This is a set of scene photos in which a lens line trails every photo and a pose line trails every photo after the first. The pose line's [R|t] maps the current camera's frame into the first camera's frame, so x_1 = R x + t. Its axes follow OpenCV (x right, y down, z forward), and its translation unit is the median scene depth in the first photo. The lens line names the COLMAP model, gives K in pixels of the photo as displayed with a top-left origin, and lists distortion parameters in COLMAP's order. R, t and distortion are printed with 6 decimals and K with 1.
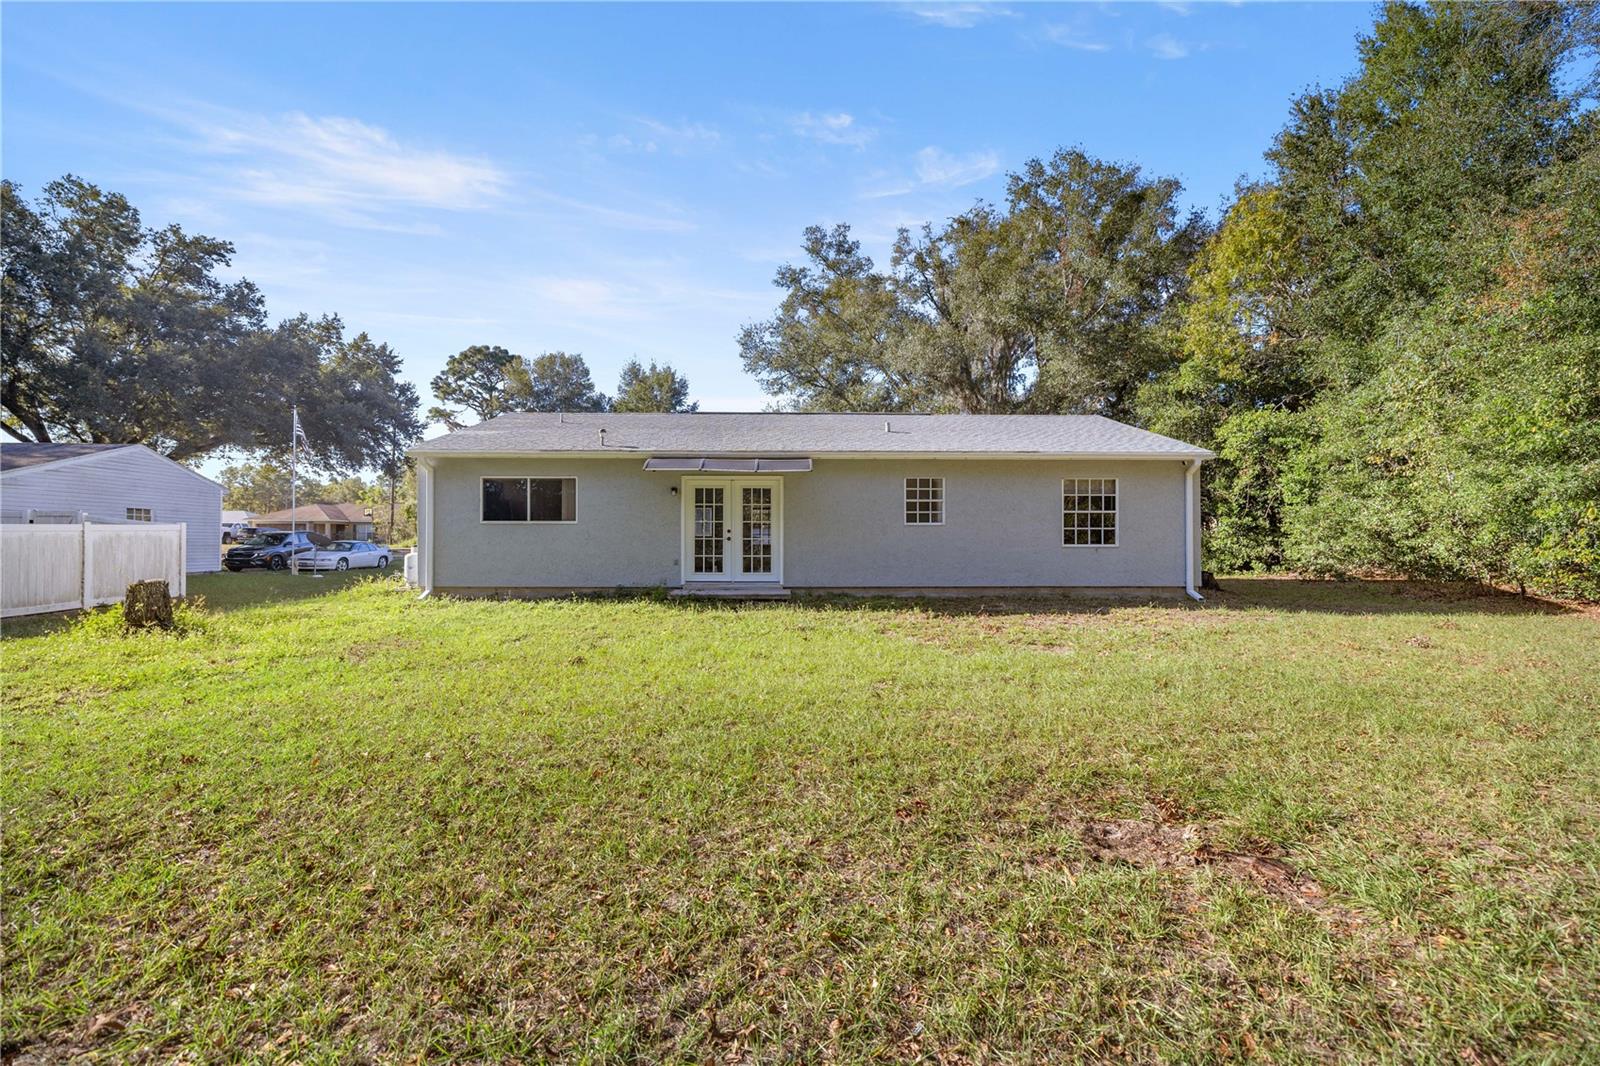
lens RADIAL K [[680.7, 0, 826.6], [0, 680.7, 535.1], [0, 0, 1]] dist [0.000078, -0.000162]
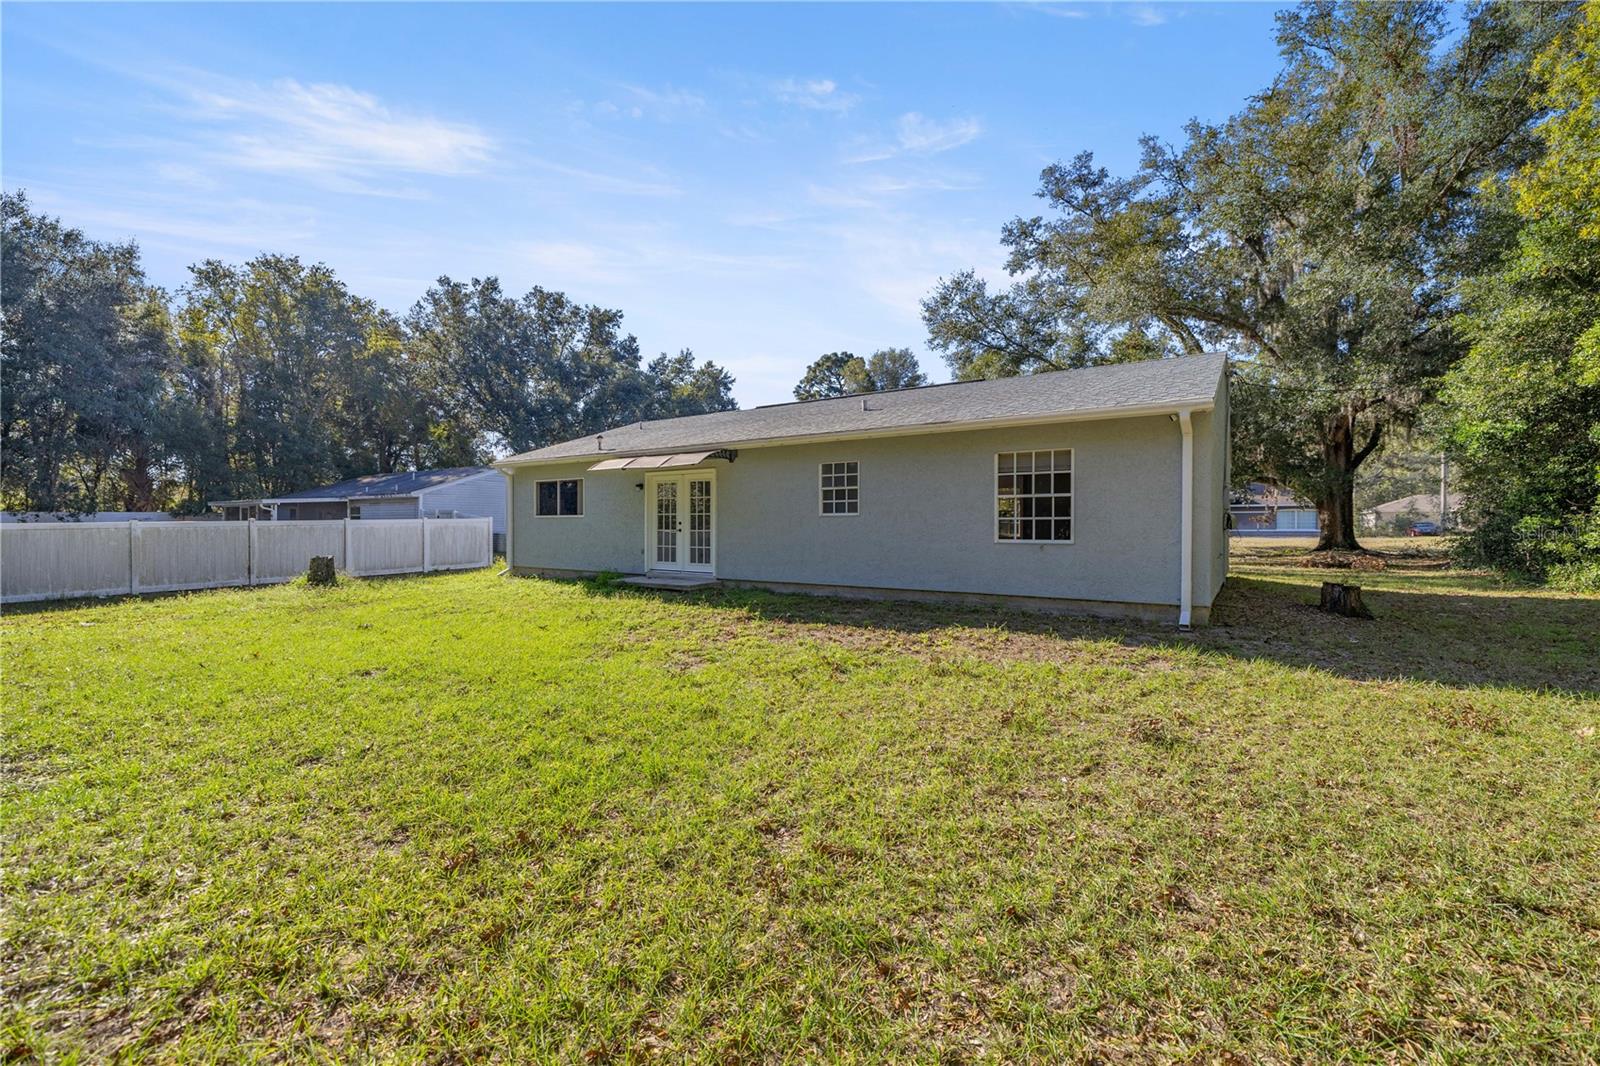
lens RADIAL K [[680.7, 0, 826.6], [0, 680.7, 535.1], [0, 0, 1]] dist [0.000078, -0.000162]
pose [[0.810443, 0.008180, -0.585761, 0.631092], [0.007960, 0.999656, 0.024973, -0.011662], [0.585764, -0.024902, 0.810099, 0.267891]]
